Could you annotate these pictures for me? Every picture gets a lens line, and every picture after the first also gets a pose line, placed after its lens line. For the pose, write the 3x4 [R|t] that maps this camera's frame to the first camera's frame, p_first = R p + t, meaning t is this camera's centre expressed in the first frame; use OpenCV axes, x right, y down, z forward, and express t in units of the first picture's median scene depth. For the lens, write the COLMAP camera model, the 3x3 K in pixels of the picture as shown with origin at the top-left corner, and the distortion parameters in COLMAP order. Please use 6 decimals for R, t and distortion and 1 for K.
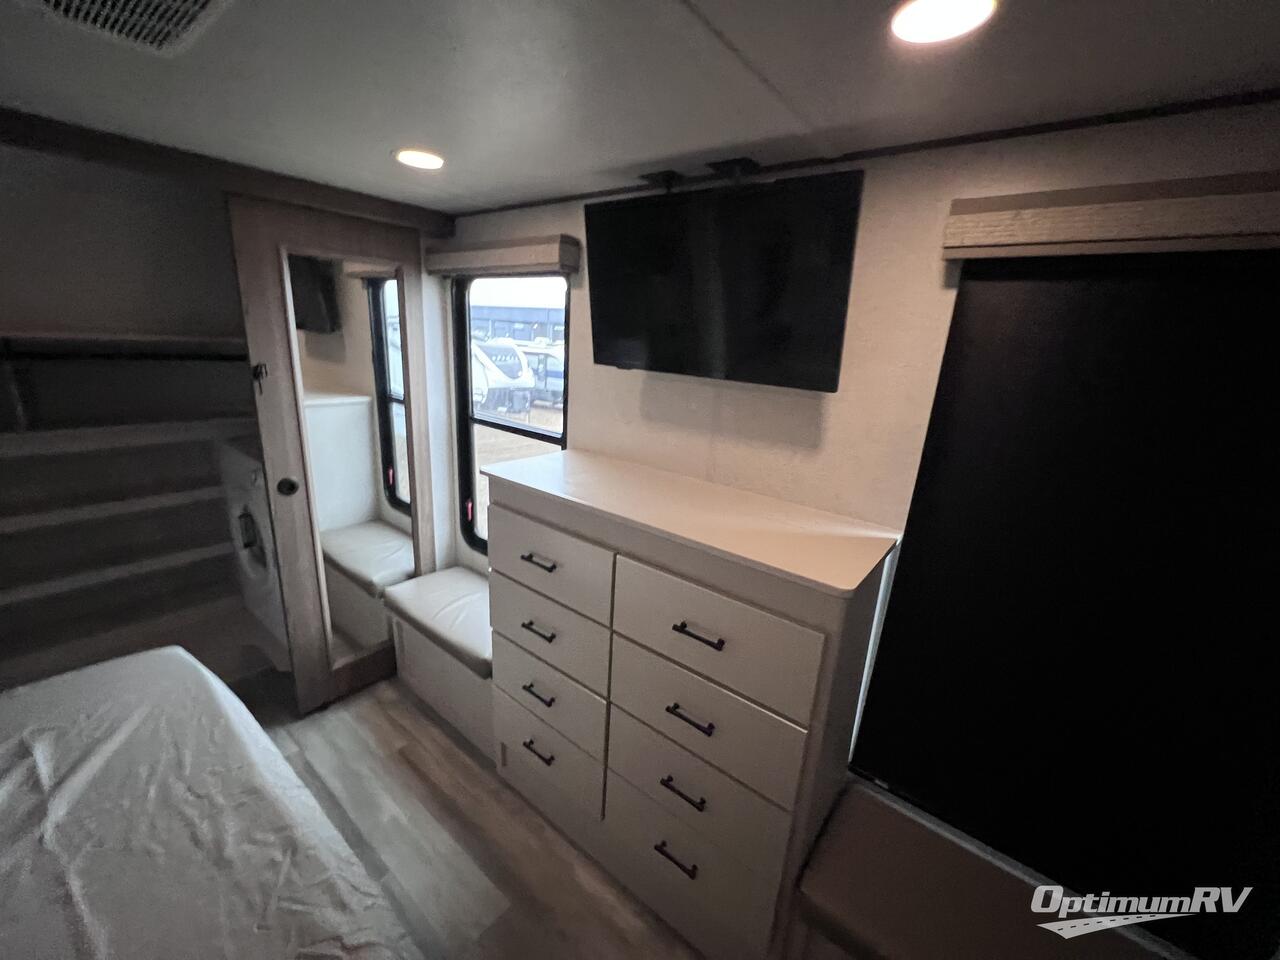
lens RADIAL K [[513.3, 0, 633.0], [0, 513.3, 480.3], [0, 0, 1]] dist [-0.000153, -0.000666]
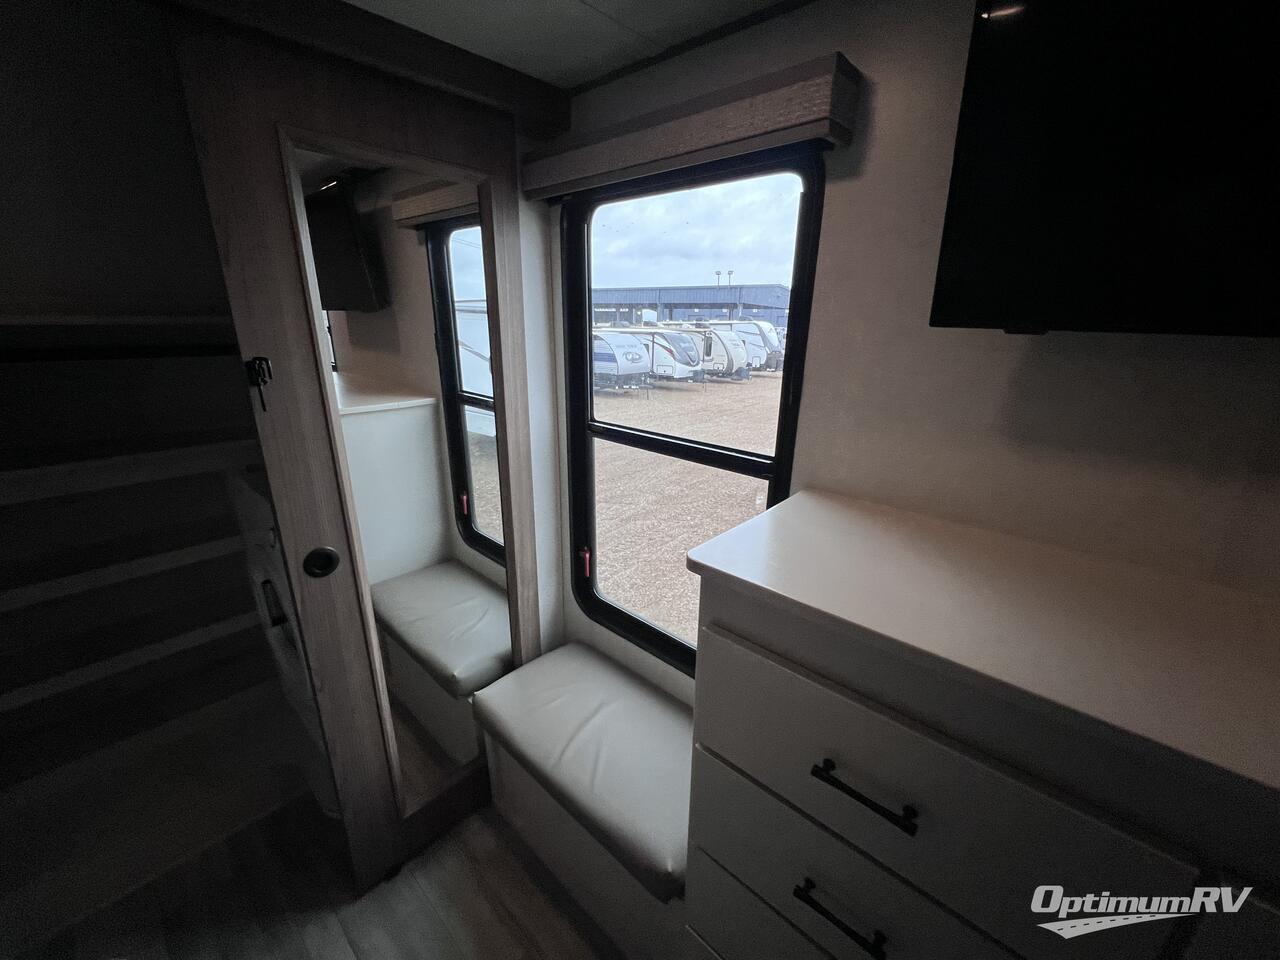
lens RADIAL K [[513.3, 0, 631.7], [0, 513.3, 481.1], [0, 0, 1]] dist [-0.000153, -0.000666]
pose [[0.996163, -0.022924, -0.084461, -0.221031], [0.026114, 0.998979, 0.036855, -0.080028], [0.083530, -0.038919, 0.995745, 0.373301]]
